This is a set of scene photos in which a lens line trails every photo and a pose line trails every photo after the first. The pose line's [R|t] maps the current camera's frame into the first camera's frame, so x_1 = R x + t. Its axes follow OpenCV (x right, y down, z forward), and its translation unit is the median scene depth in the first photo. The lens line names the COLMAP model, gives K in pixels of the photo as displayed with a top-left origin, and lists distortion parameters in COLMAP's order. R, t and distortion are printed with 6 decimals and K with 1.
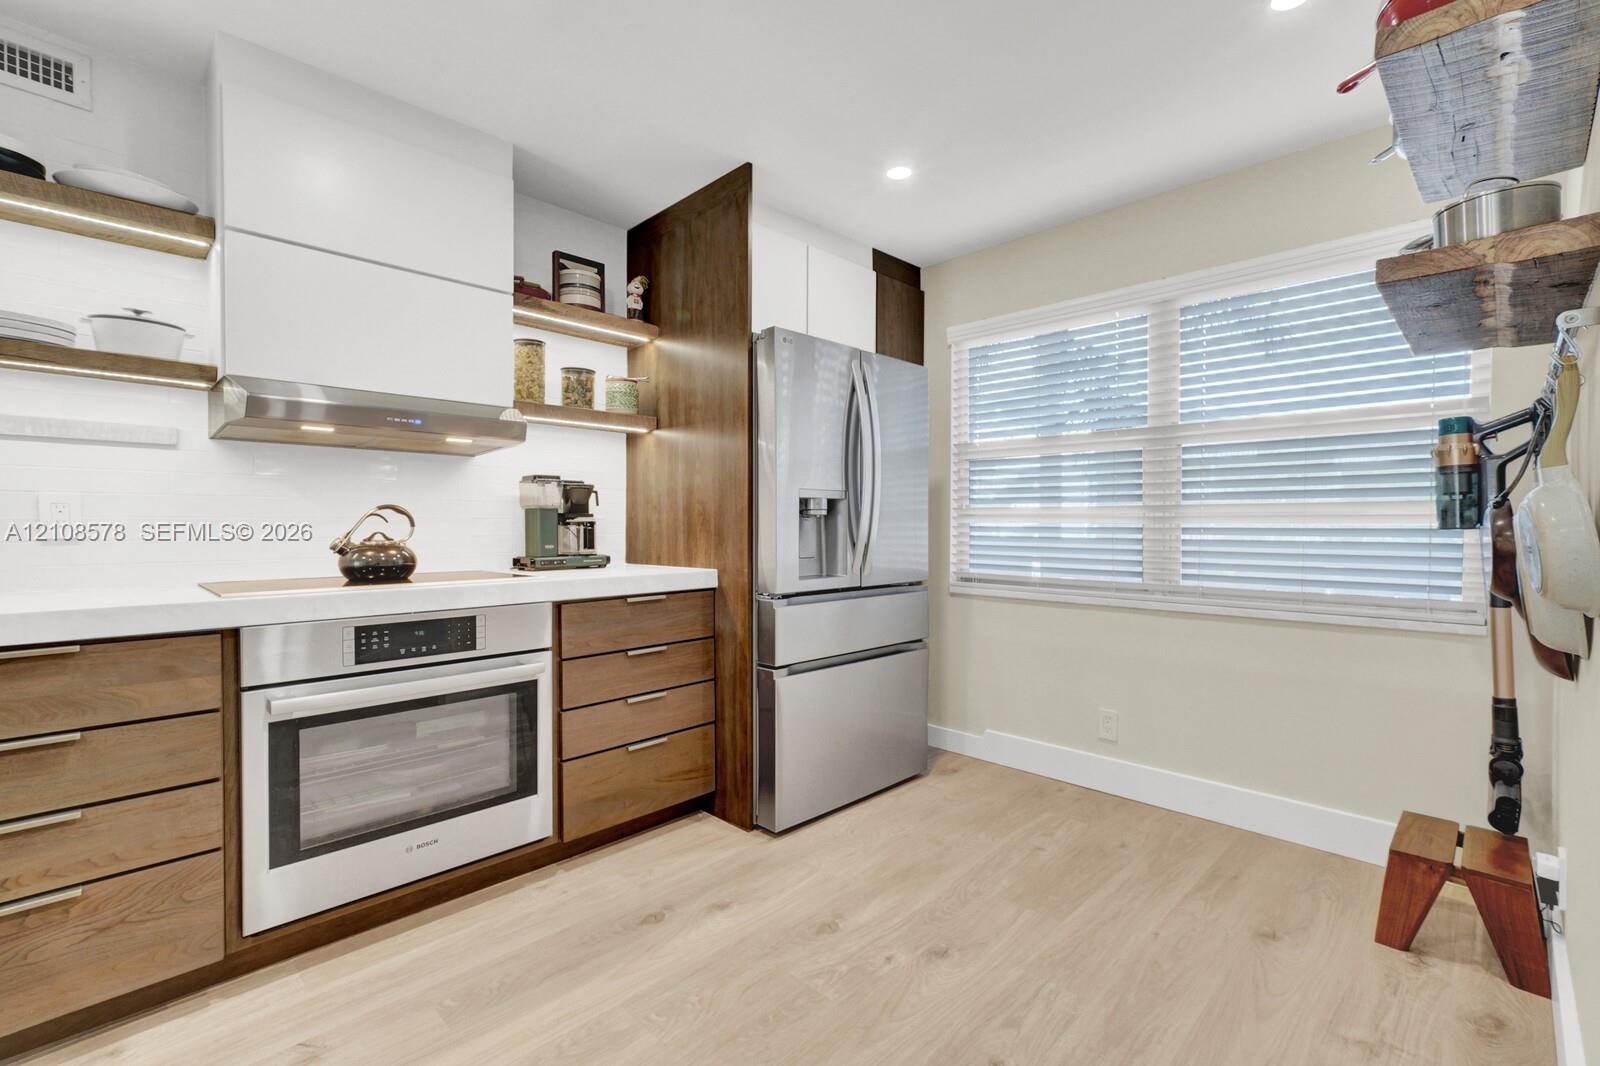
lens RADIAL K [[708.1, 0, 802.5], [0, 708.1, 530.2], [0, 0, 1]] dist [0.008597, 0.000348]
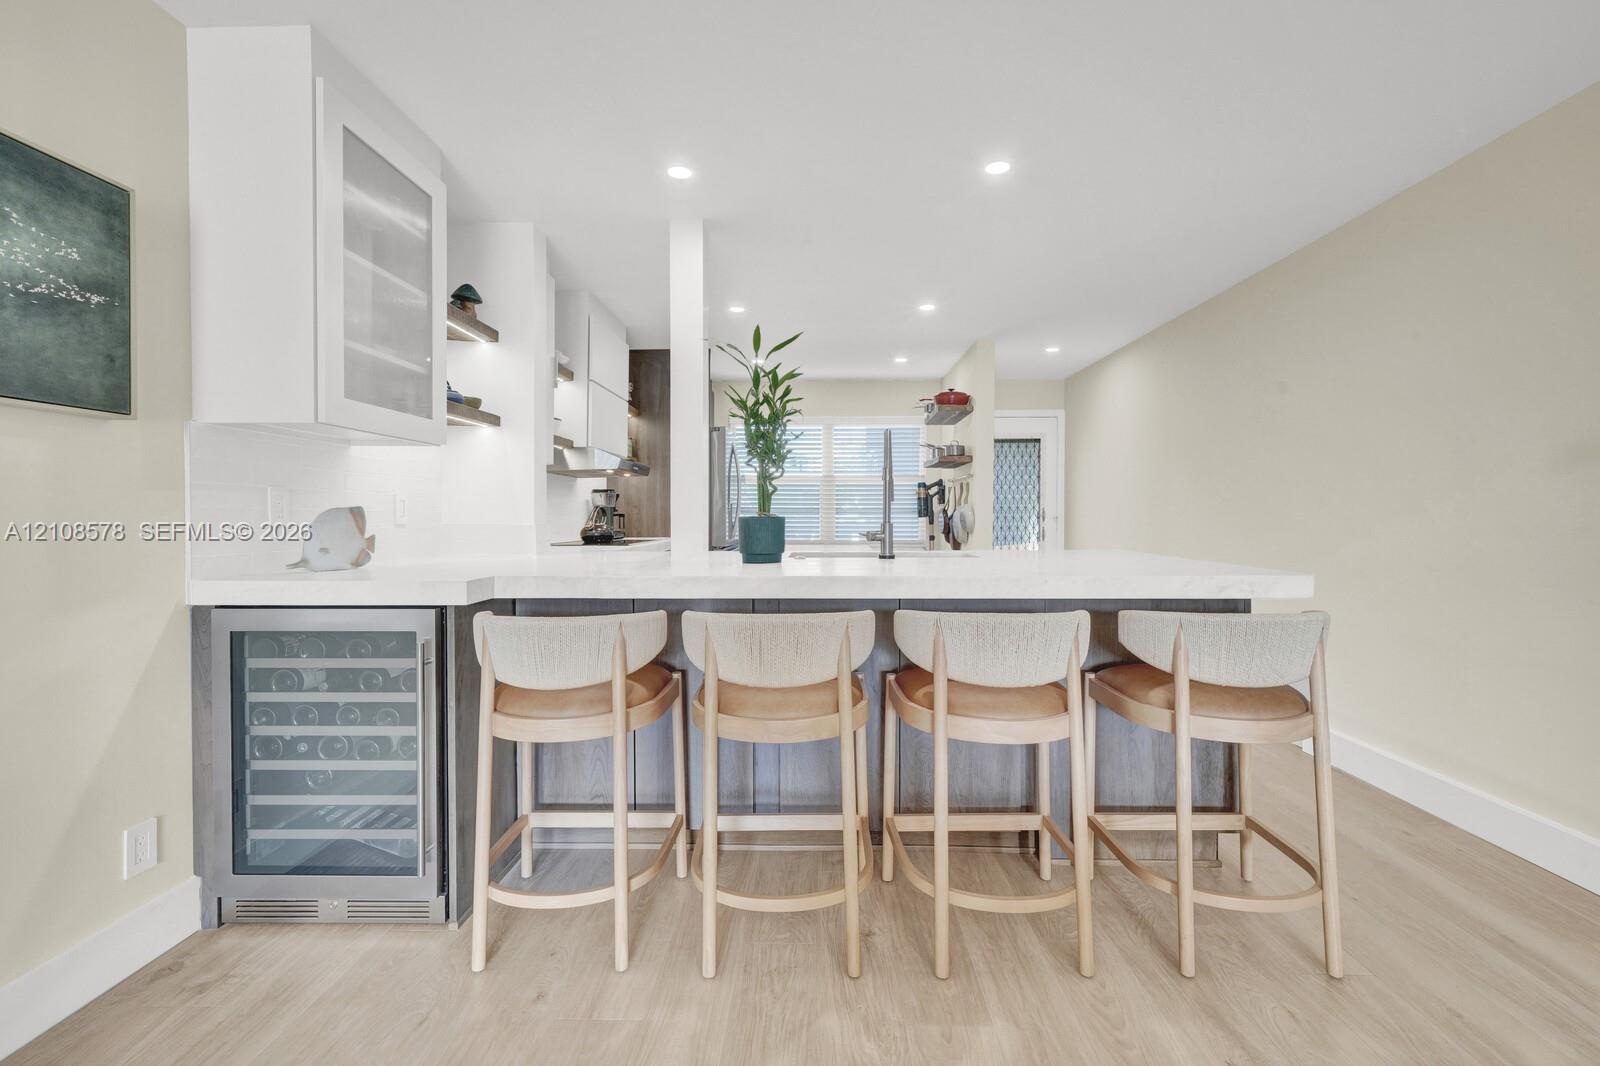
lens RADIAL K [[708.1, 0, 802.5], [0, 708.1, 530.2], [0, 0, 1]] dist [0.008597, 0.000348]
pose [[0.719227, -0.015181, 0.694609, -1.343203], [0.007883, 0.999875, 0.013691, 0.009767], [-0.694730, -0.004372, 0.719257, -0.743350]]
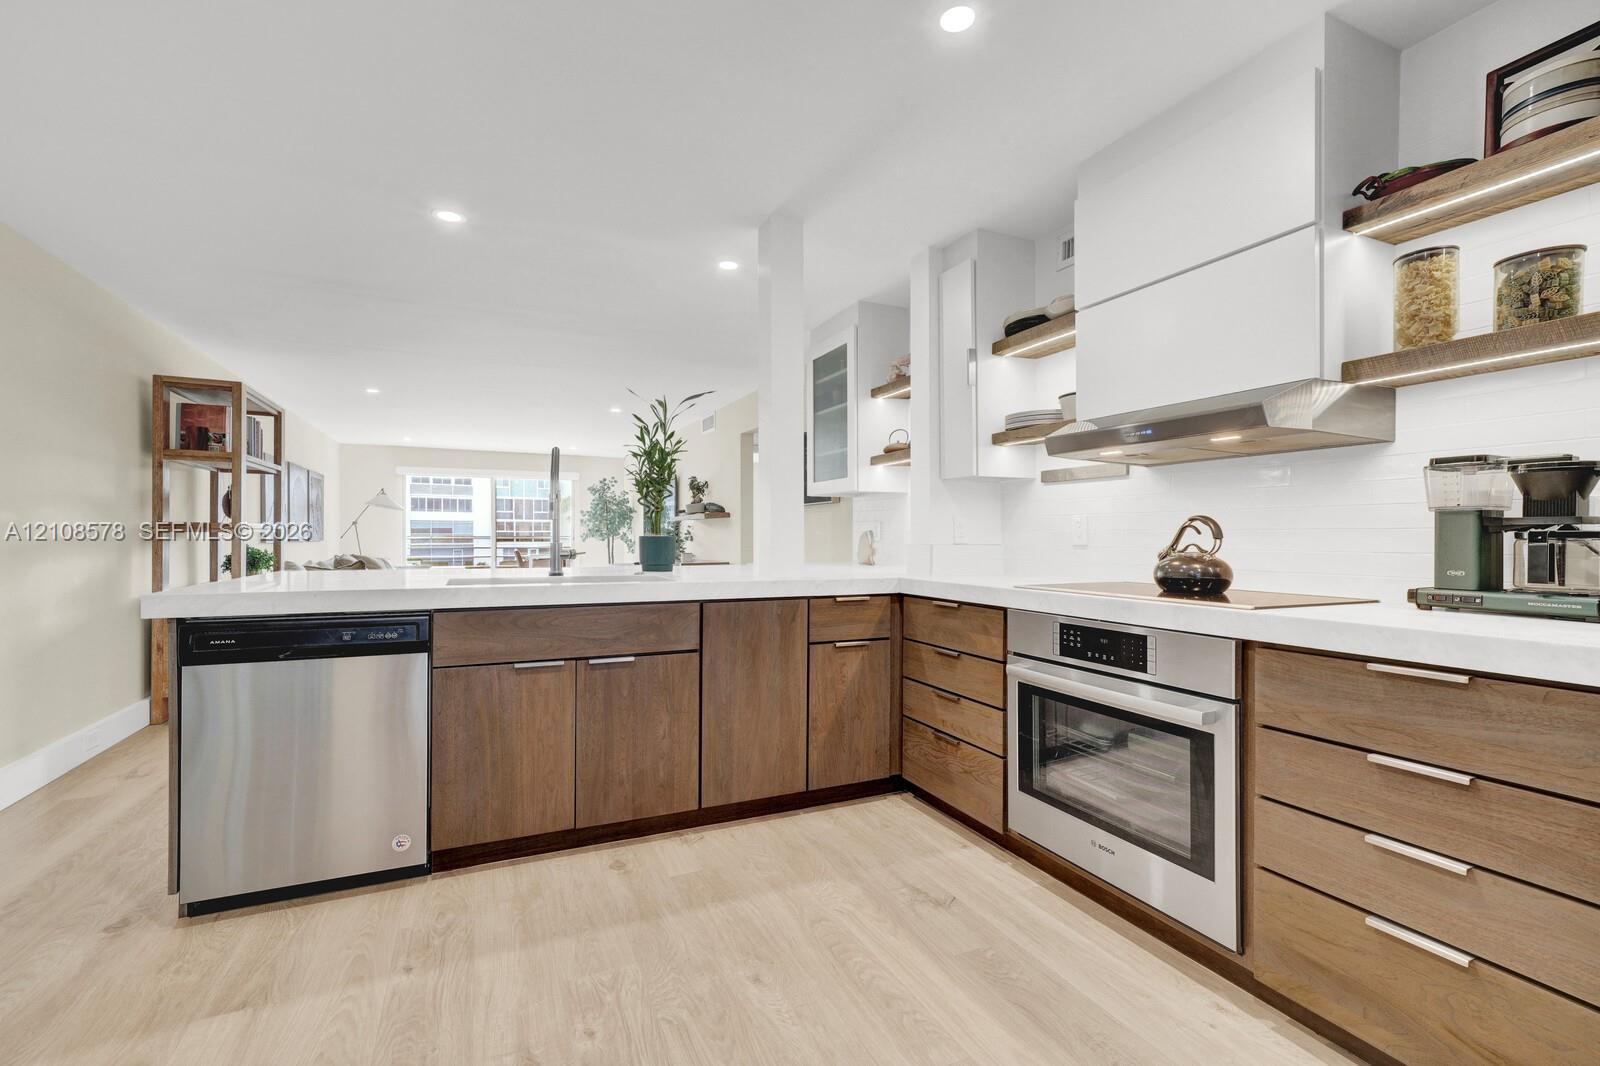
lens RADIAL K [[701.8, 0, 795.9], [0, 701.8, 536.0], [0, 0, 1]] dist [0.007829, 0.000183]
pose [[-0.352907, 0.000470, -0.935658, 0.431855], [-0.010011, 0.999941, 0.004278, -0.005930], [0.935605, 0.010876, -0.352881, 0.704825]]
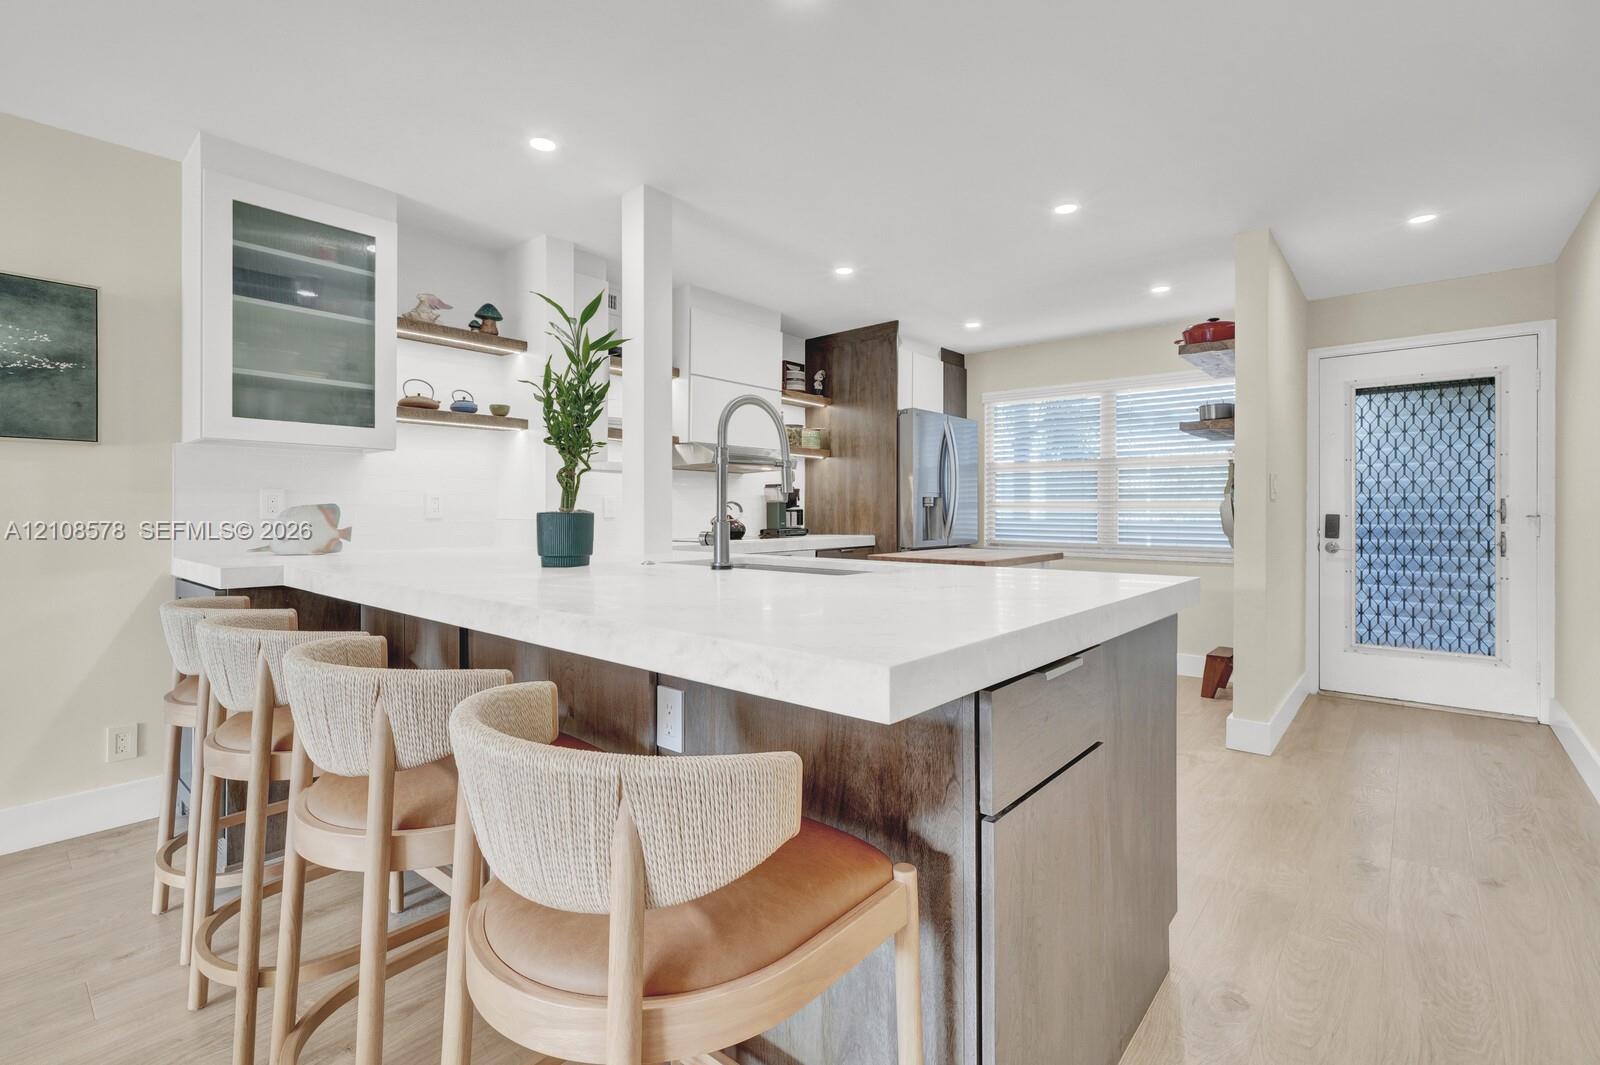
lens RADIAL K [[717.7, 0, 800.0], [0, 717.7, 513.6], [0, 0, 1]] dist [0.009605, -0.000045]
pose [[0.997351, 0.000049, 0.072736, -0.465826], [0.000460, 0.999976, -0.006985, 0.011464], [-0.072734, 0.007000, 0.997327, -0.875028]]
